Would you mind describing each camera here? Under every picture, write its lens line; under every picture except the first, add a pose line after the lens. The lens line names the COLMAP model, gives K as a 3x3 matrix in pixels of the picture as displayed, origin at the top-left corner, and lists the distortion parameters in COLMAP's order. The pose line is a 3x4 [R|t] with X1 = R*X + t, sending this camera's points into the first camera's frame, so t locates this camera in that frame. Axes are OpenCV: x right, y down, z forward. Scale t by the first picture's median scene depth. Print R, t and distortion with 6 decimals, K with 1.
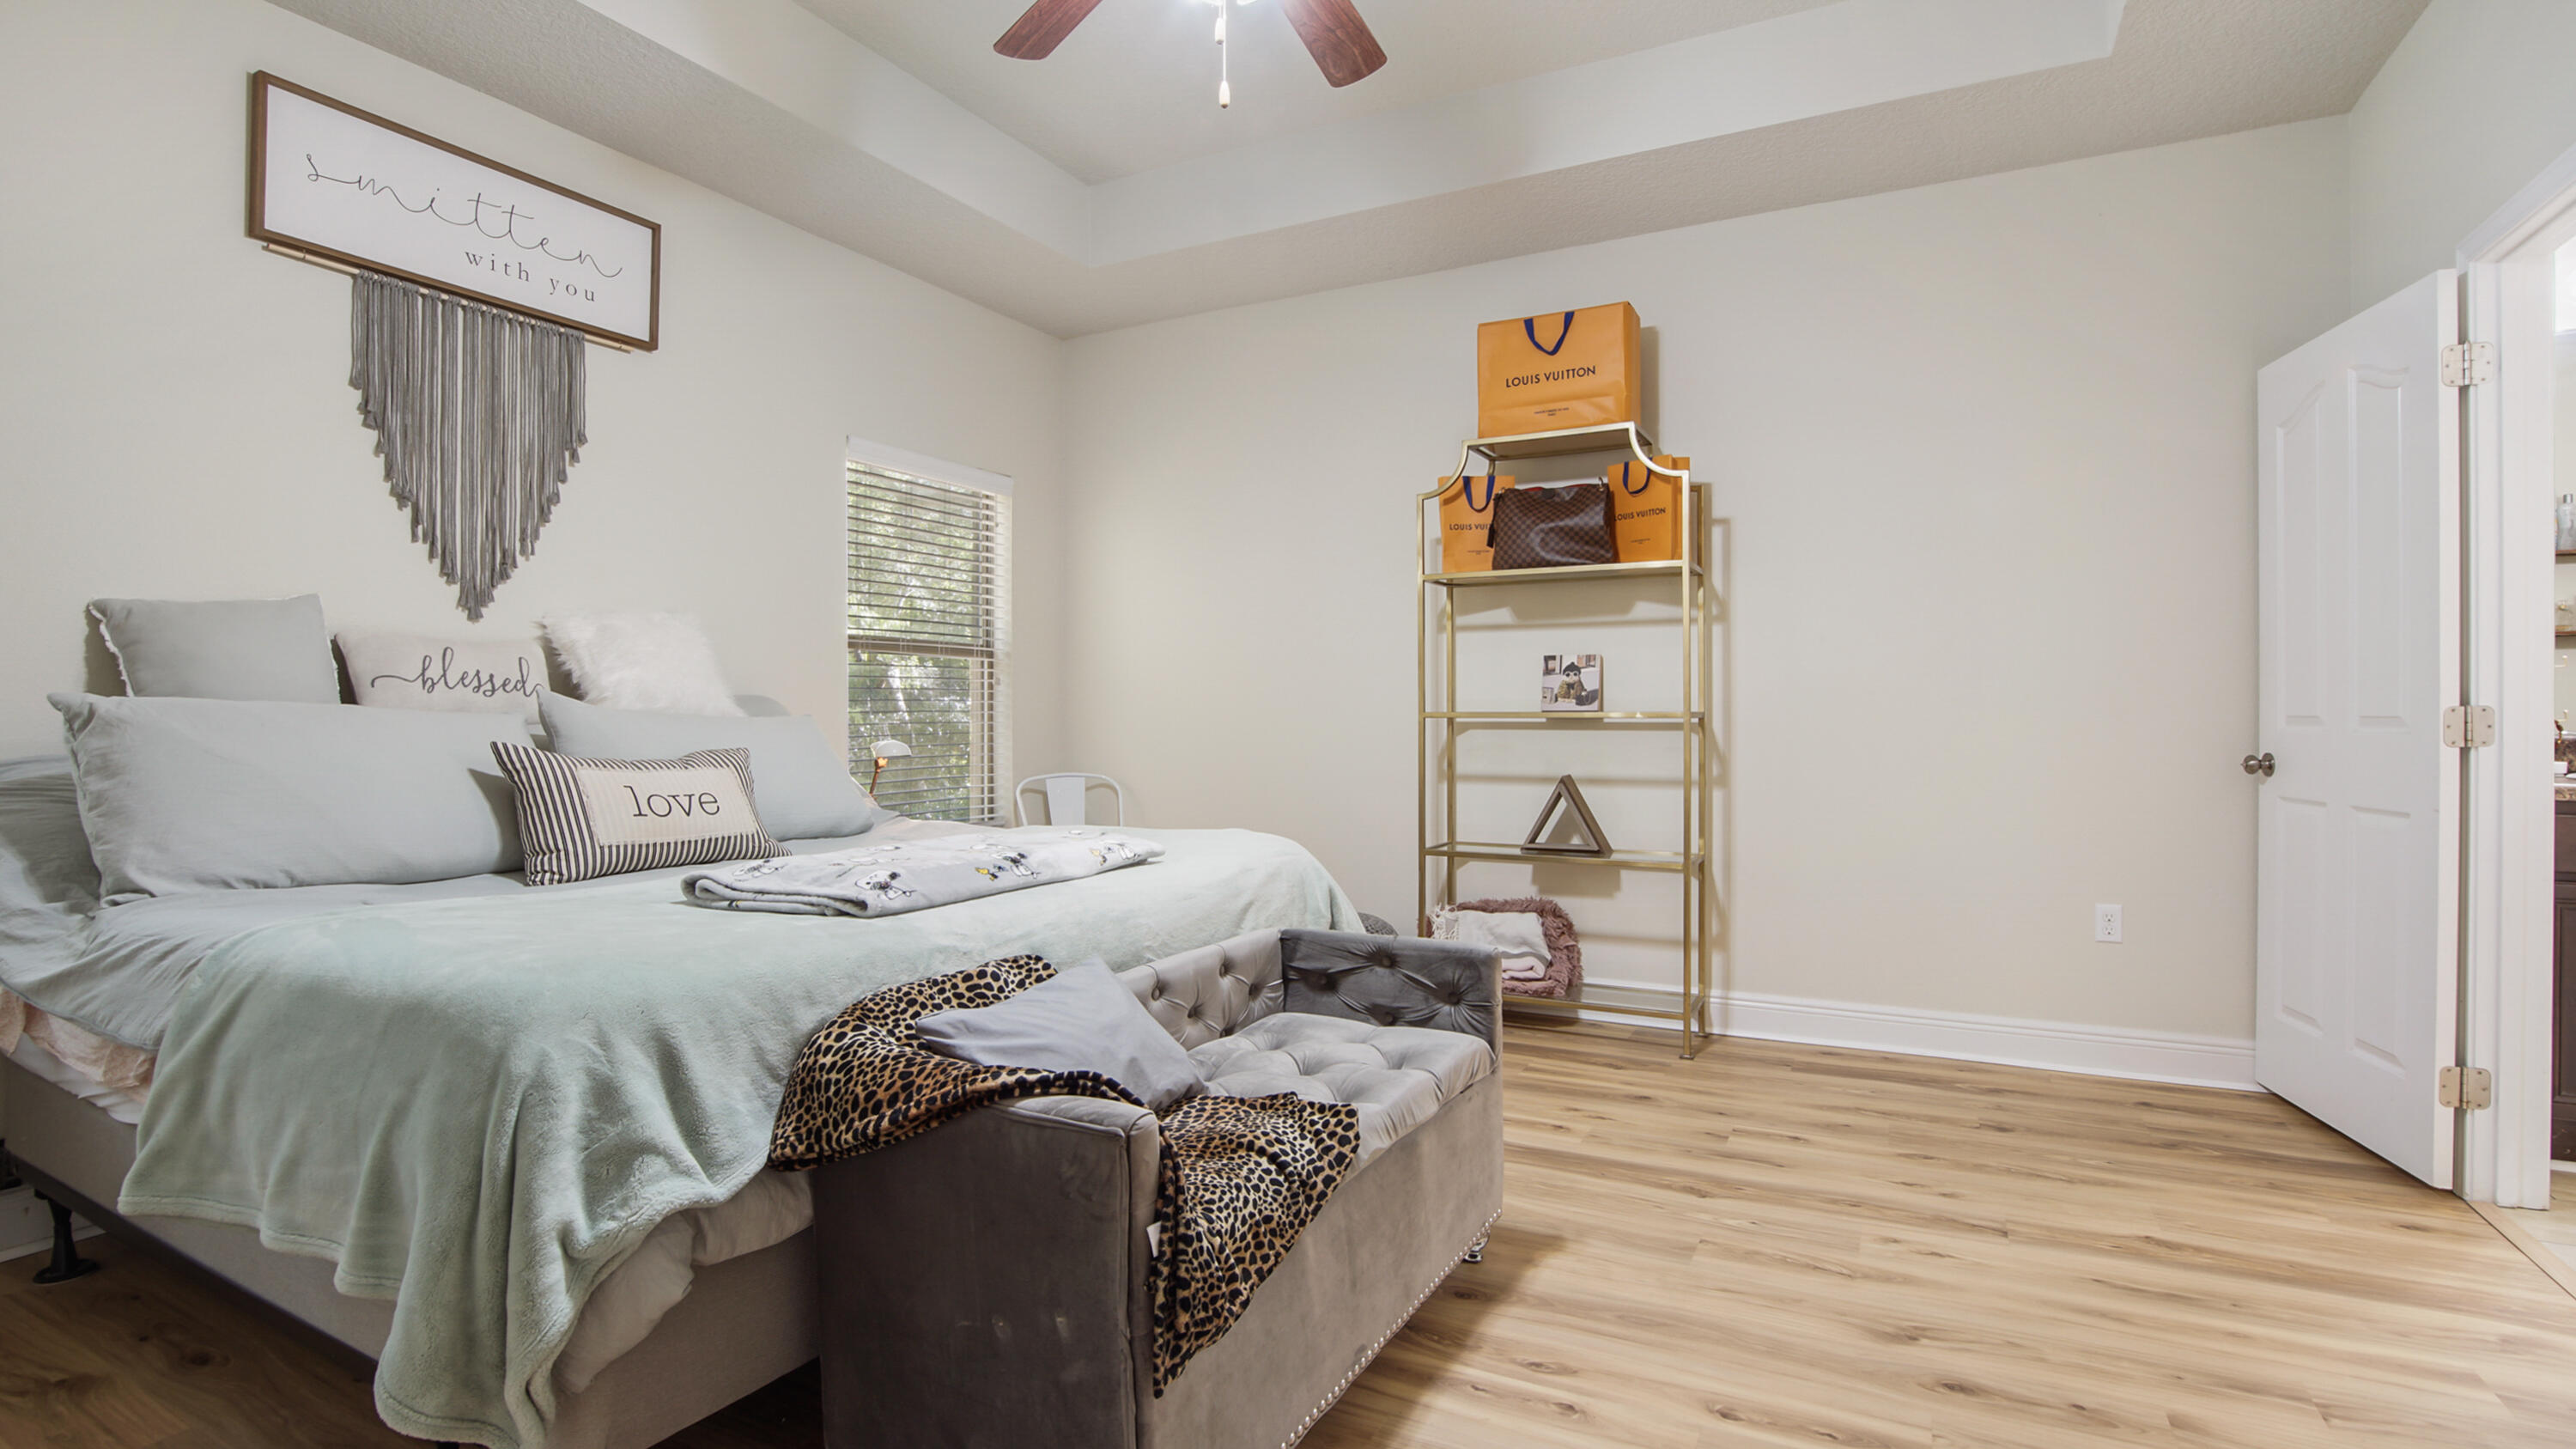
lens RADIAL K [[1183.4, 0, 1301.2], [0, 1183.4, 696.3], [0, 0, 1]] dist [-0.025260, 0.004681]
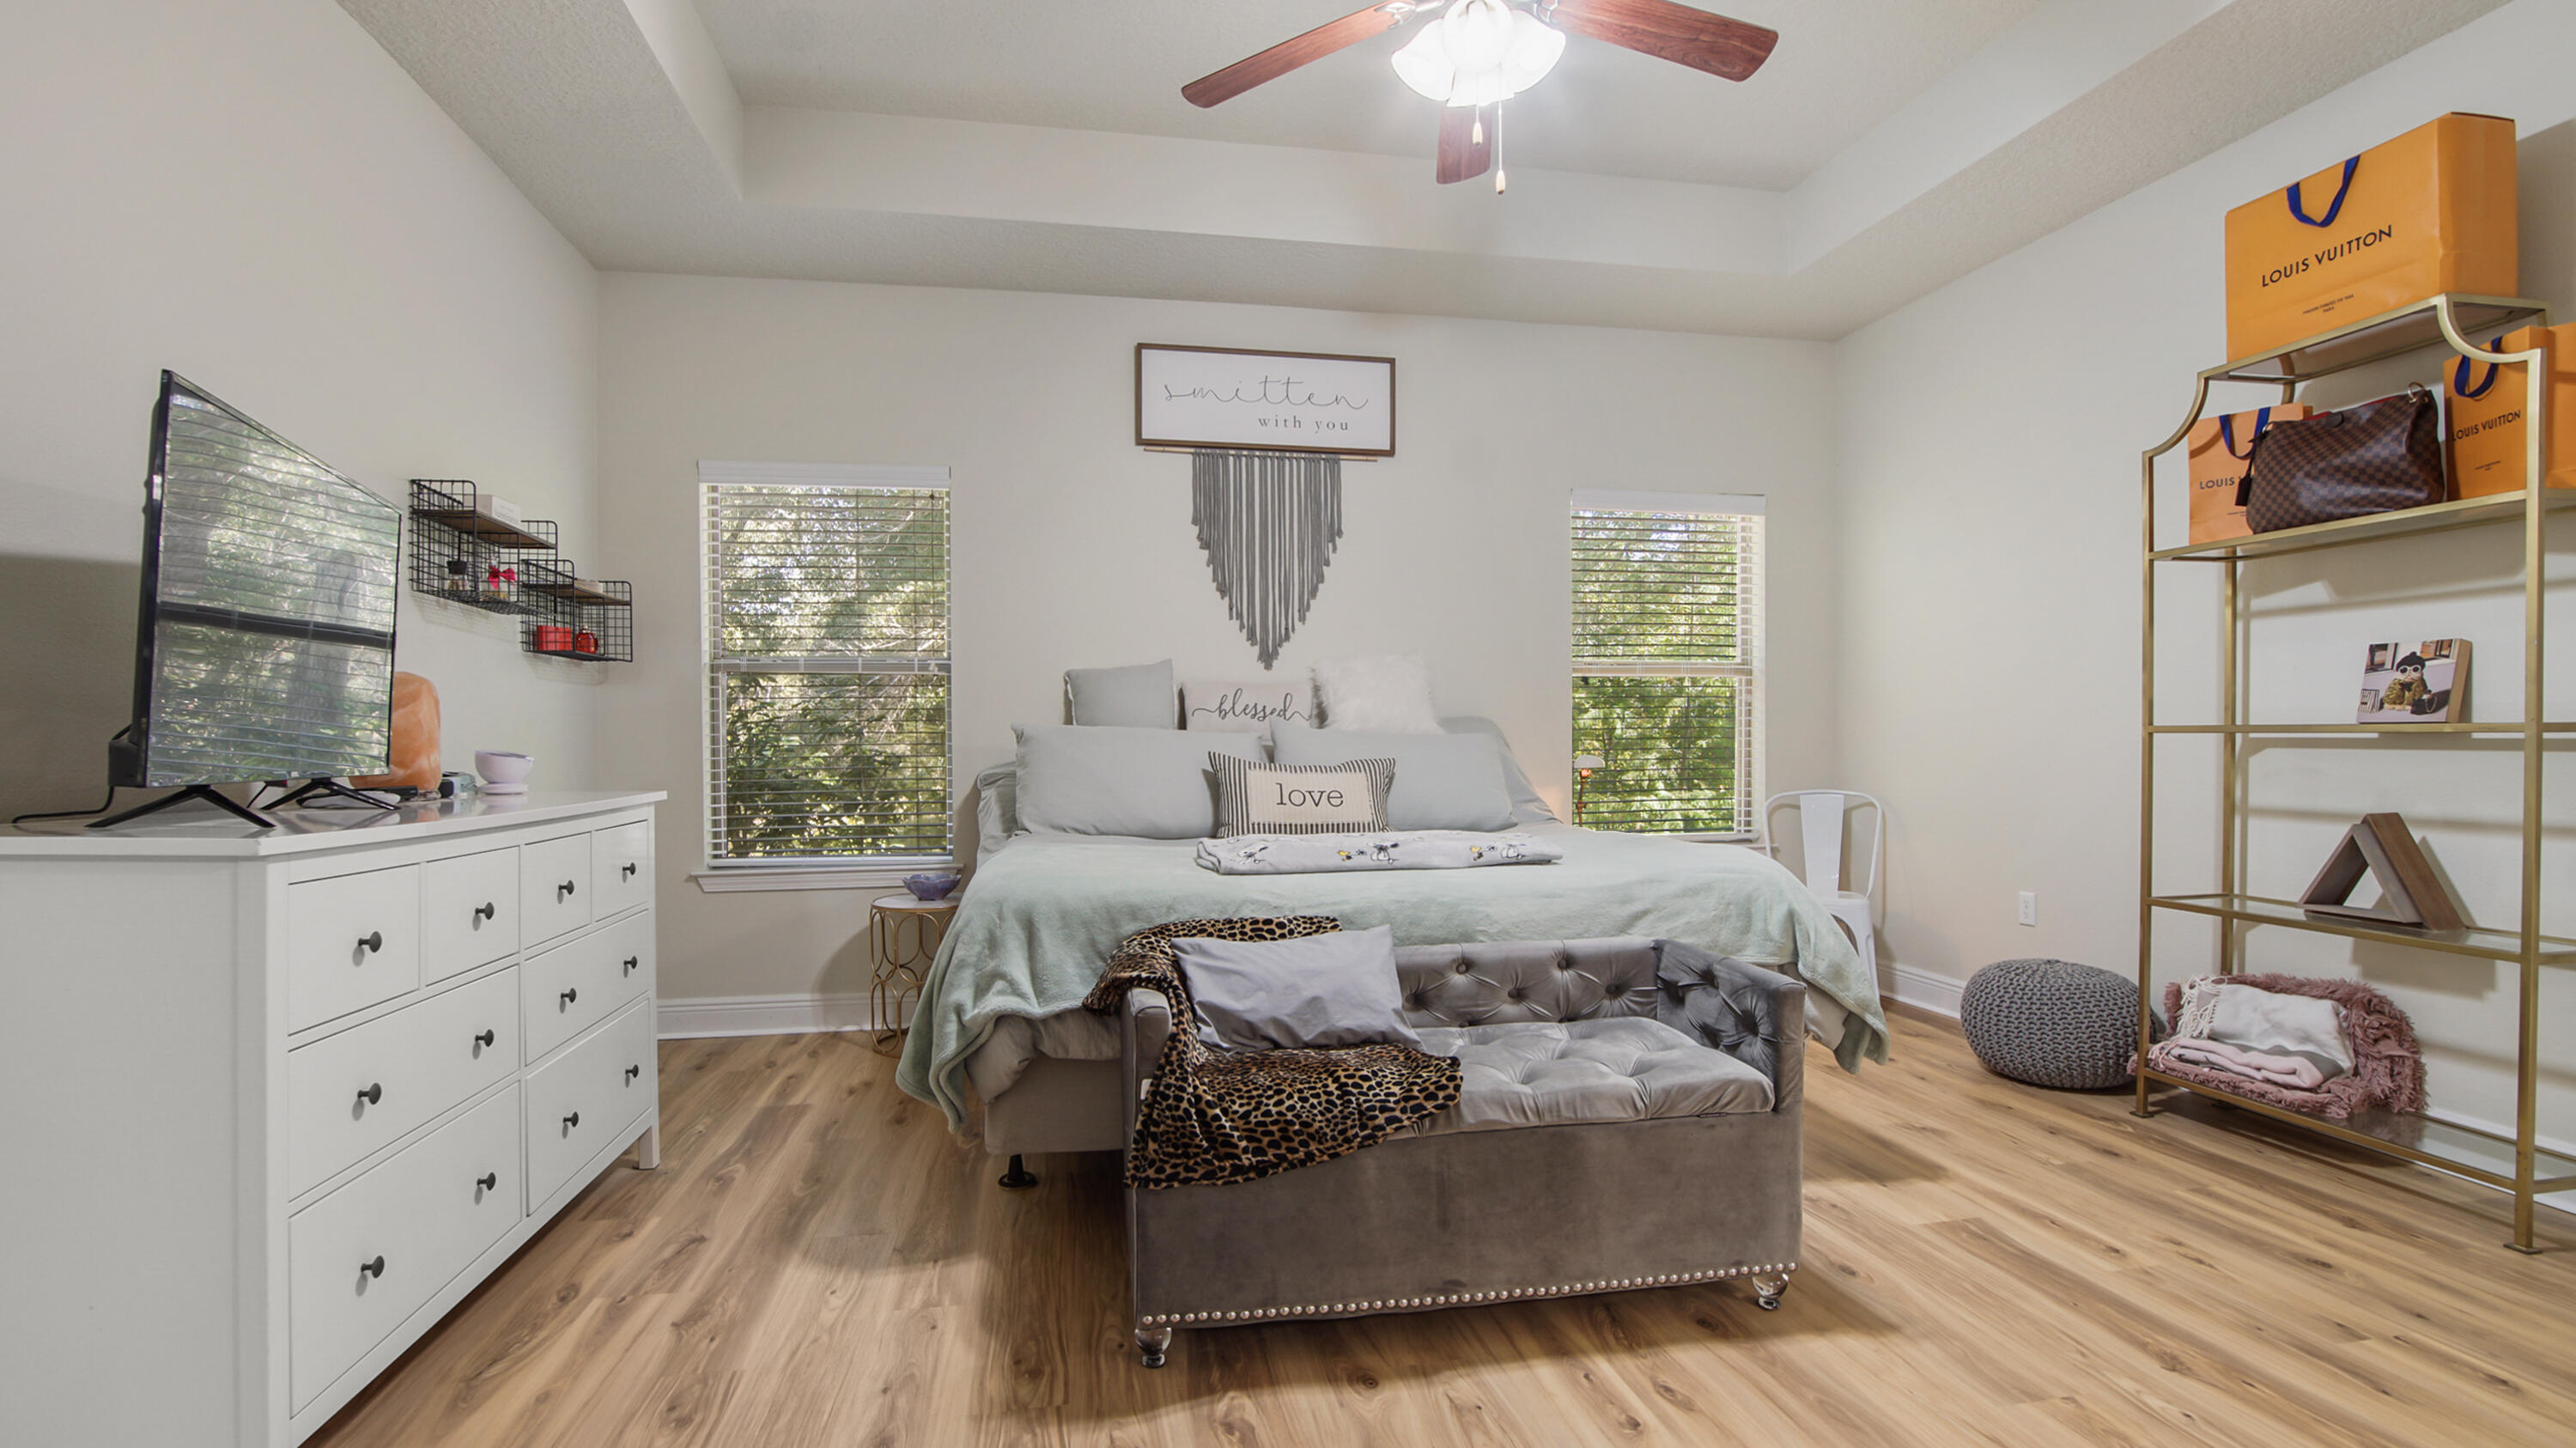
lens RADIAL K [[1183.4, 0, 1308.8], [0, 1183.4, 730.4], [0, 0, 1]] dist [-0.025260, 0.004681]
pose [[0.638868, -0.004554, -0.769303, 0.428257], [0.017058, 0.999820, 0.008247, 0.000609], [0.769127, -0.018392, 0.638831, 0.080891]]
